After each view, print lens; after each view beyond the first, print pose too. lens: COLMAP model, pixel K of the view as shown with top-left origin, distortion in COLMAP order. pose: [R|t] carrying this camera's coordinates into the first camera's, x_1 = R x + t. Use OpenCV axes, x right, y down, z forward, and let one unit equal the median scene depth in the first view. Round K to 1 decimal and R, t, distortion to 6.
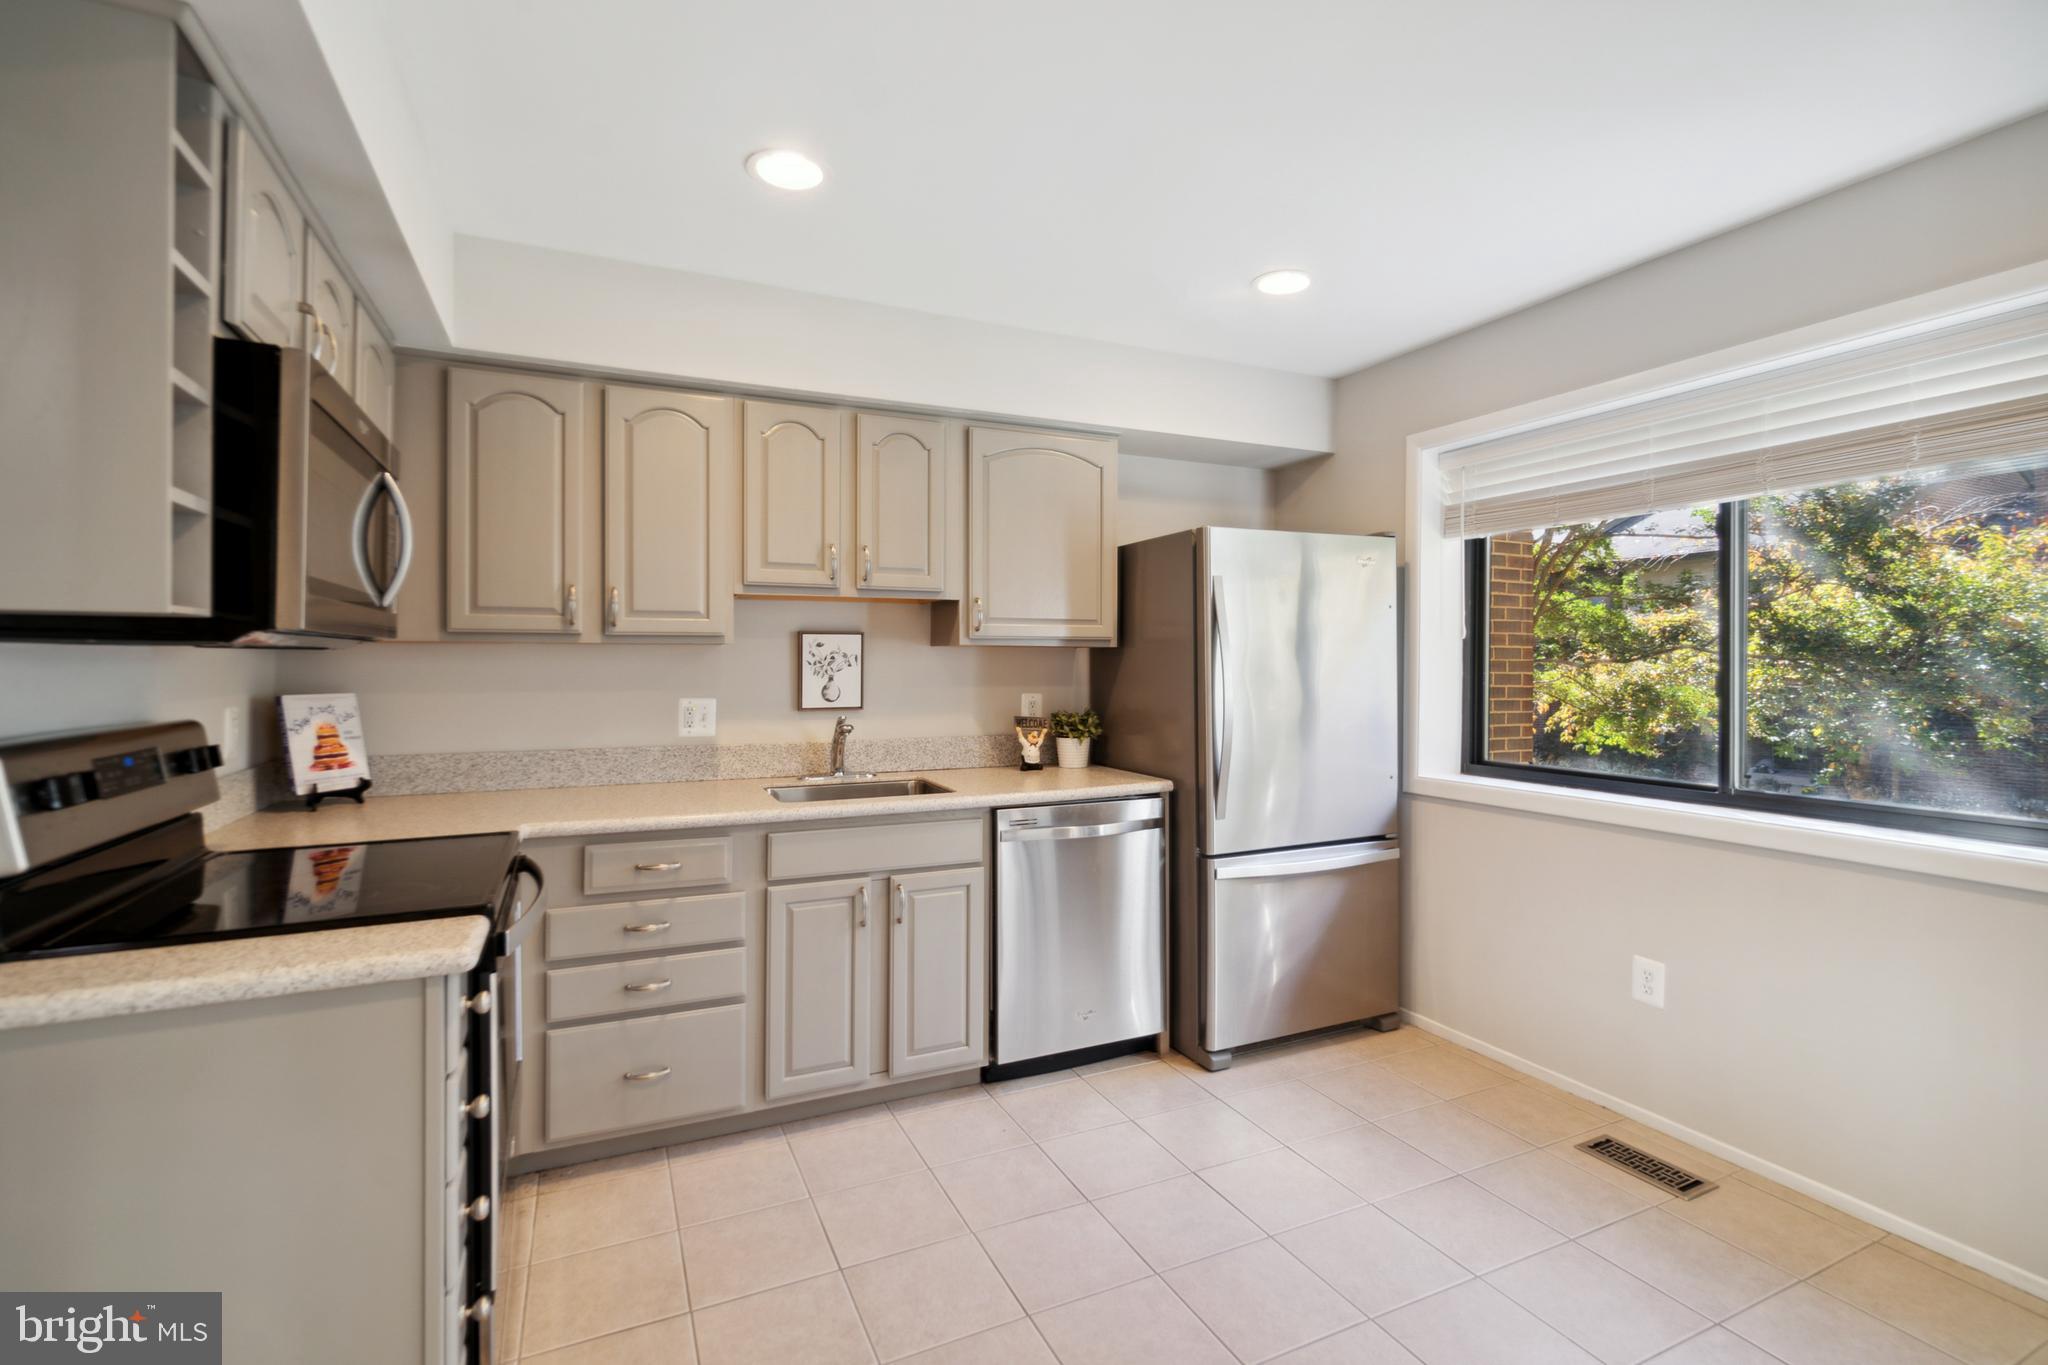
lens RADIAL K [[919.8, 0, 1012.5], [0, 919.8, 660.3], [0, 0, 1]] dist [0.000392, -0.000160]
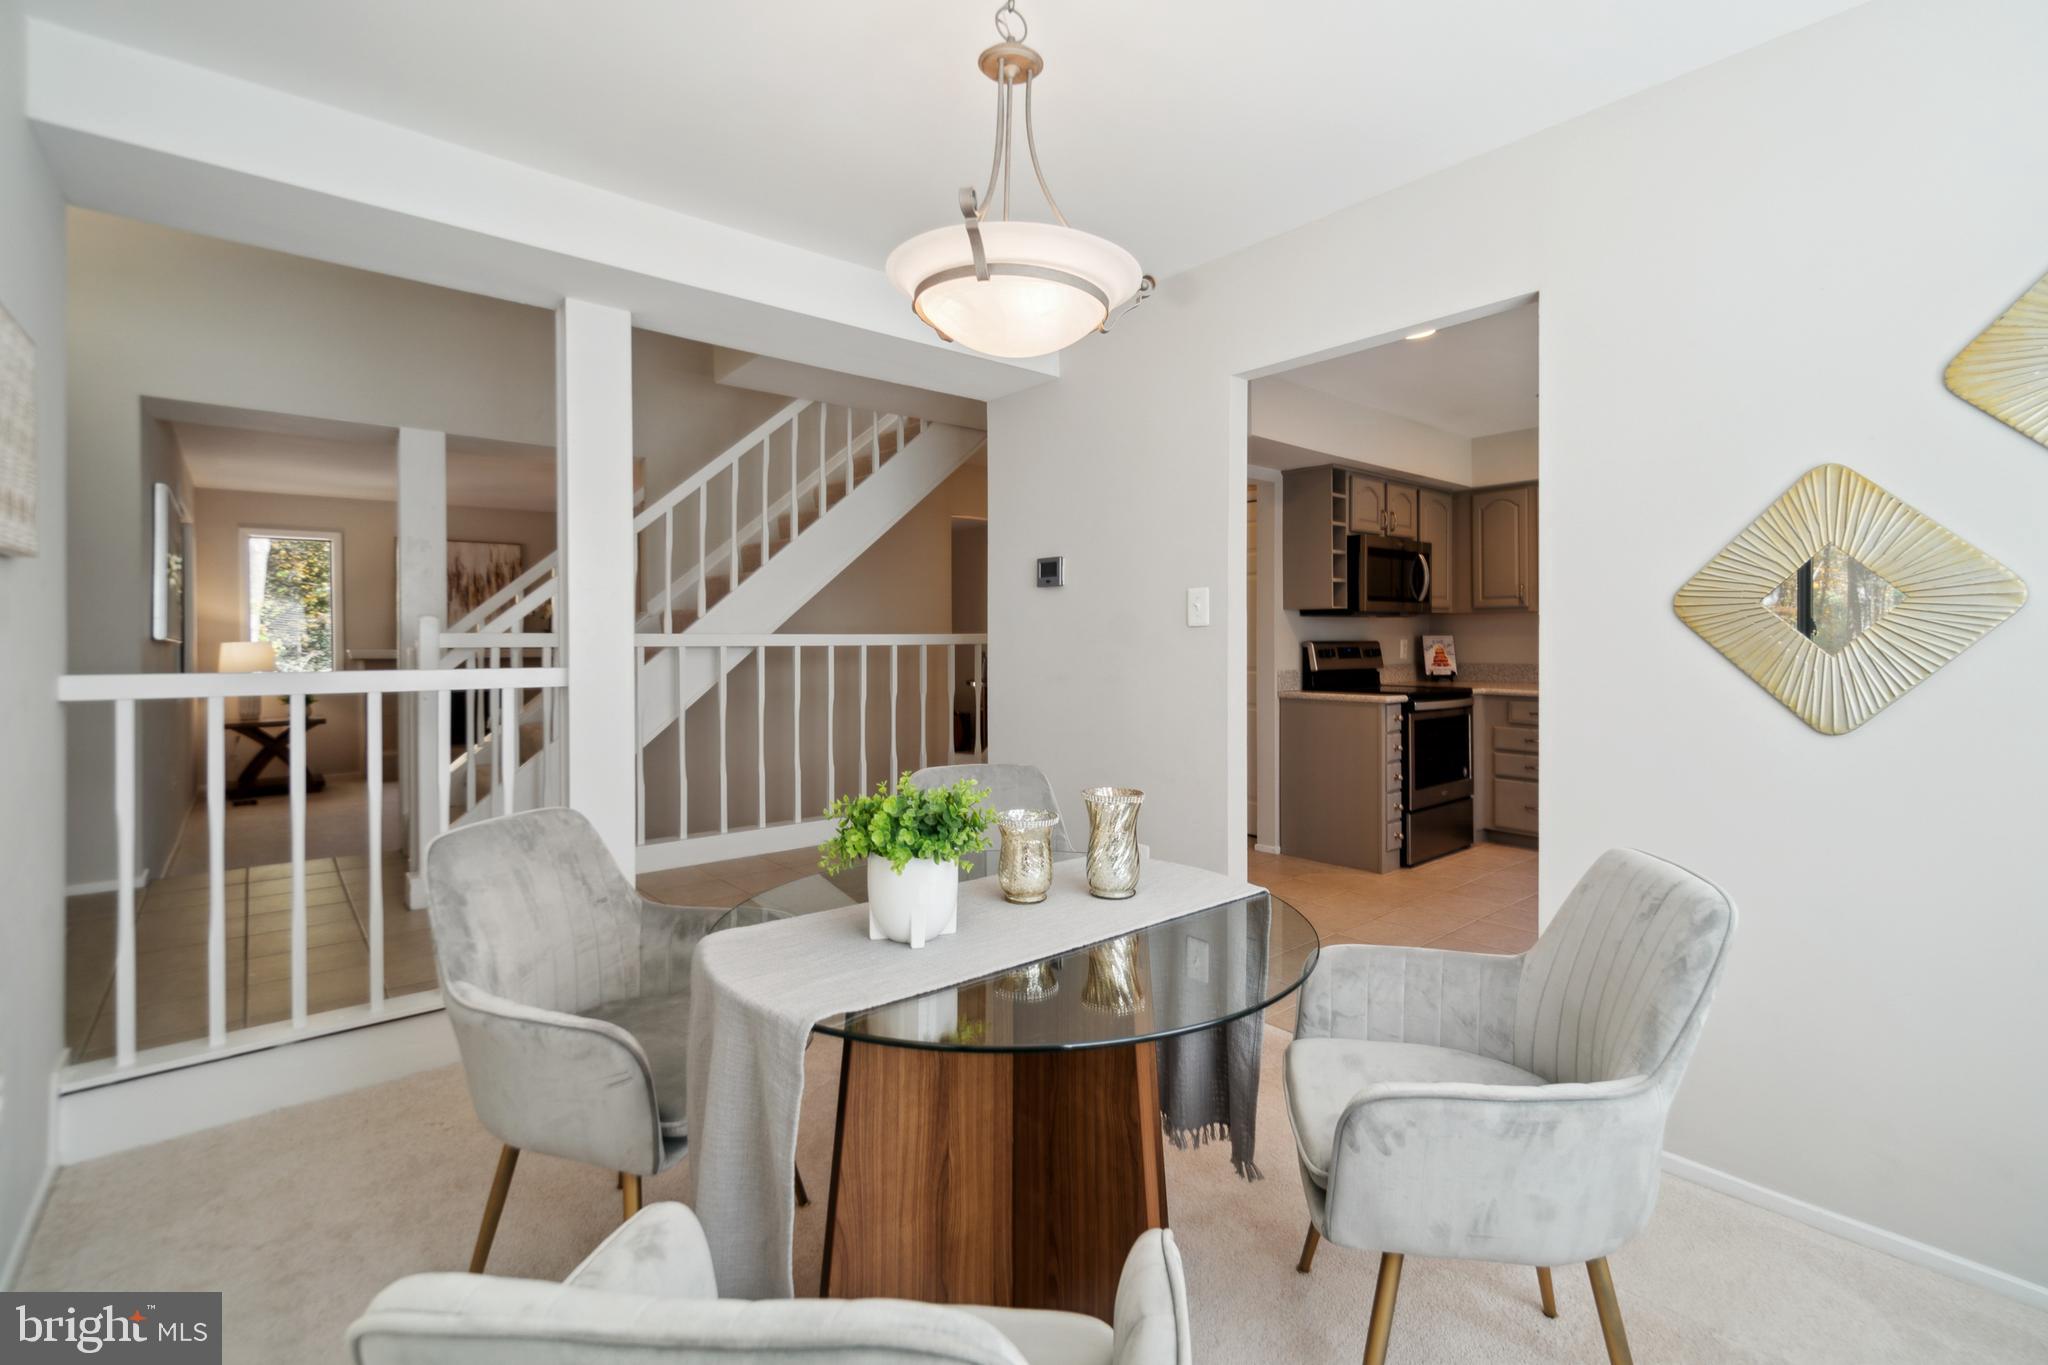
lens RADIAL K [[948.7, 0, 1035.0], [0, 948.7, 640.3], [0, 0, 1]] dist [0.000397, 0.000016]
pose [[0.272031, -0.000842, -0.962288, 1.234668], [0.008808, 0.999960, 0.001615, 0.032084], [0.962248, -0.008915, 0.272028, -0.639887]]
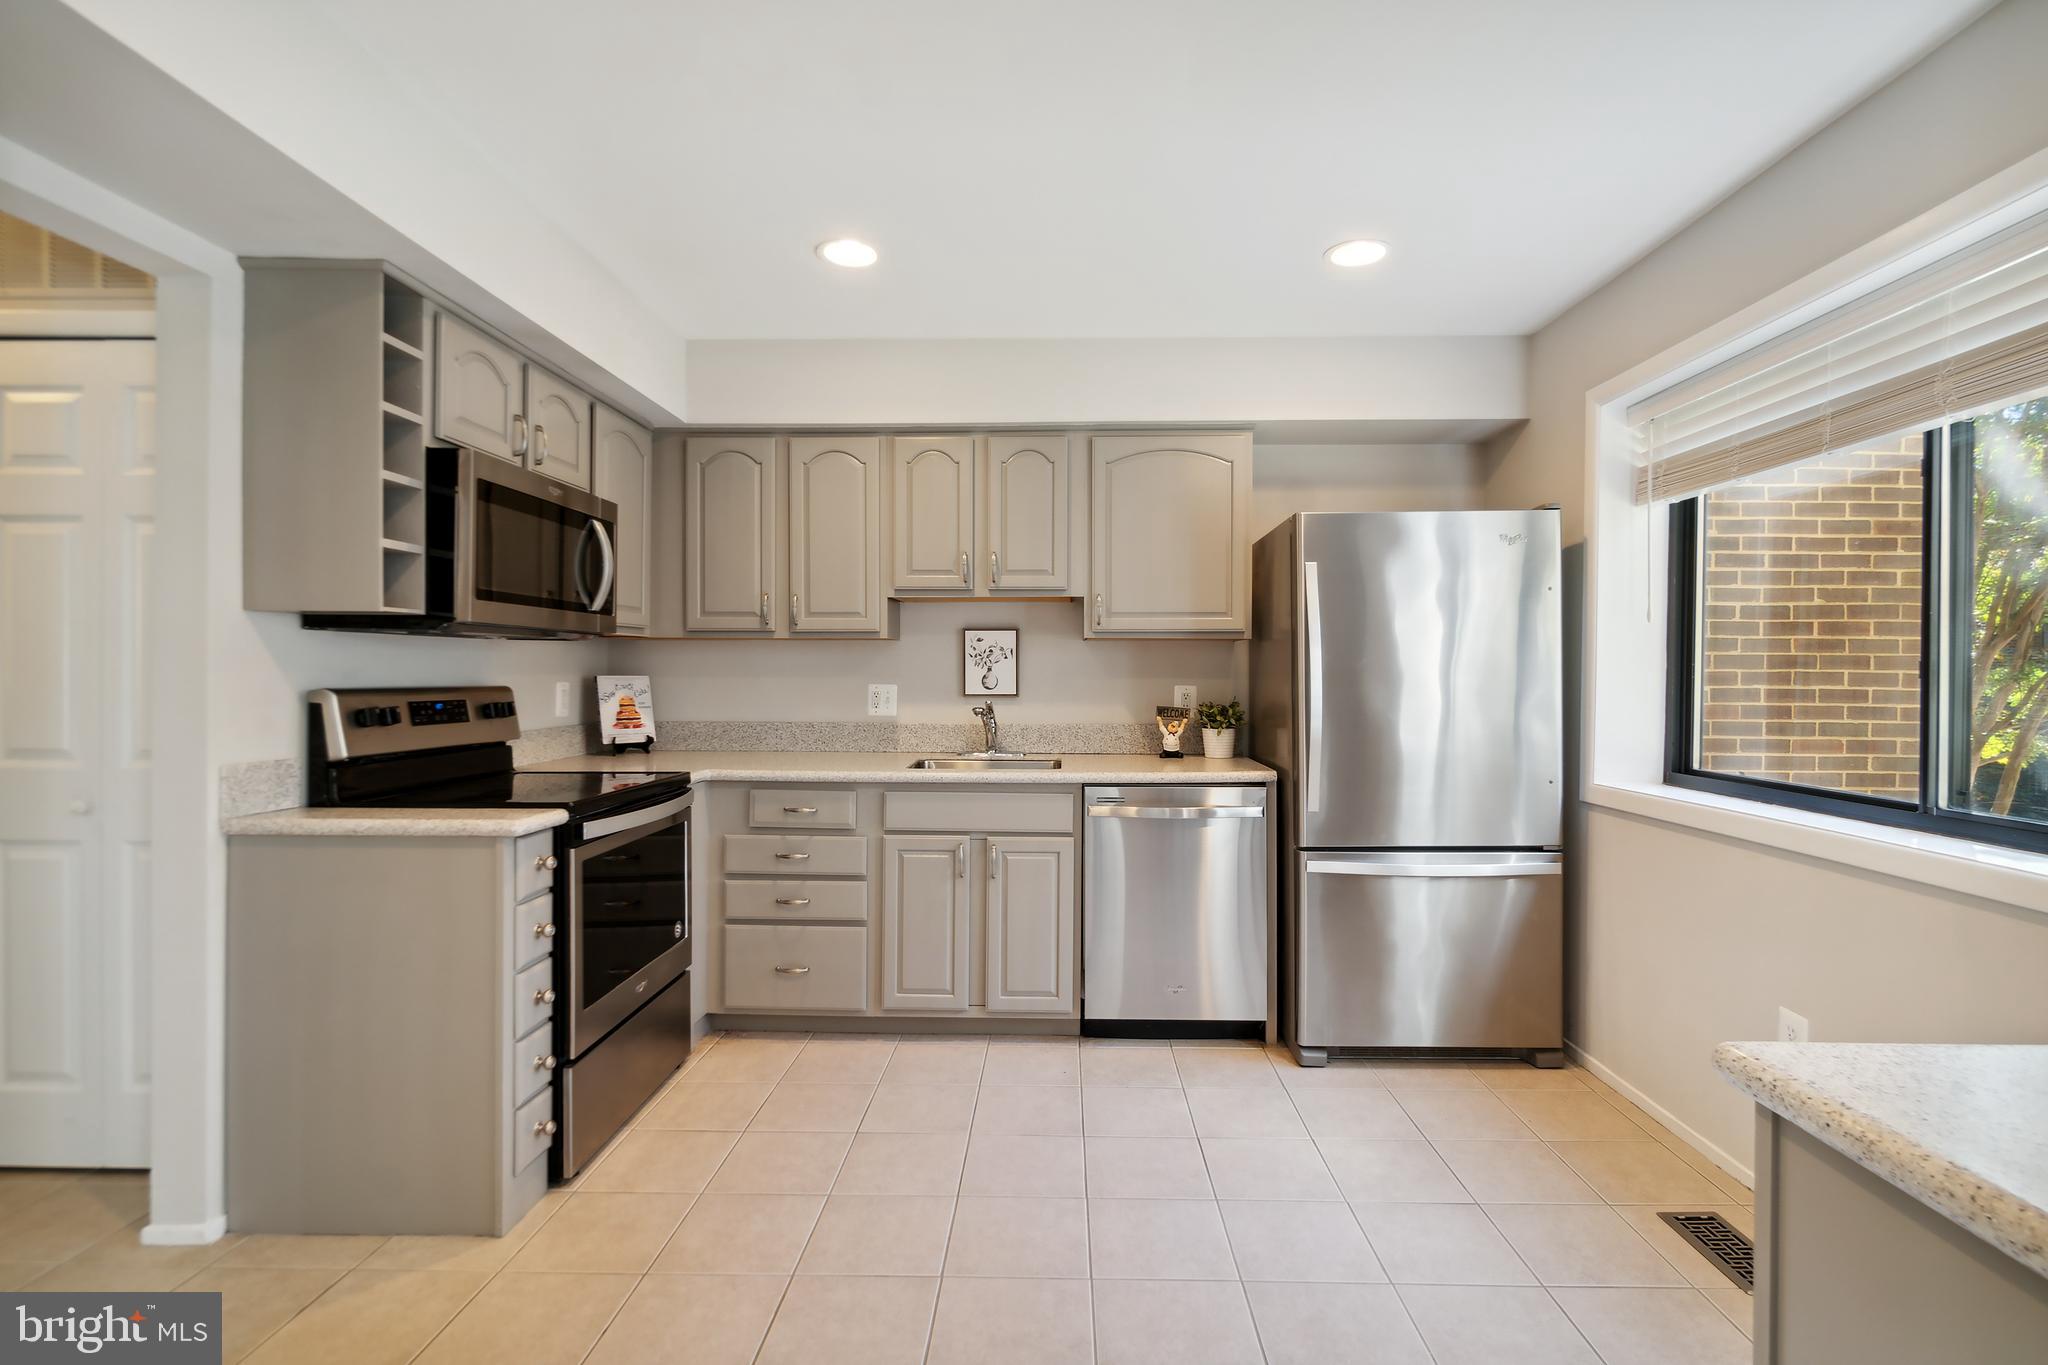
lens RADIAL K [[925.2, 0, 1041.4], [0, 925.2, 676.3], [0, 0, 1]] dist [-0.001245, -0.000048]
pose [[0.899880, 0.004383, -0.436115, 0.414909], [-0.002105, 0.999982, 0.005706, 0.025041], [0.436132, -0.004216, 0.899873, -0.013598]]
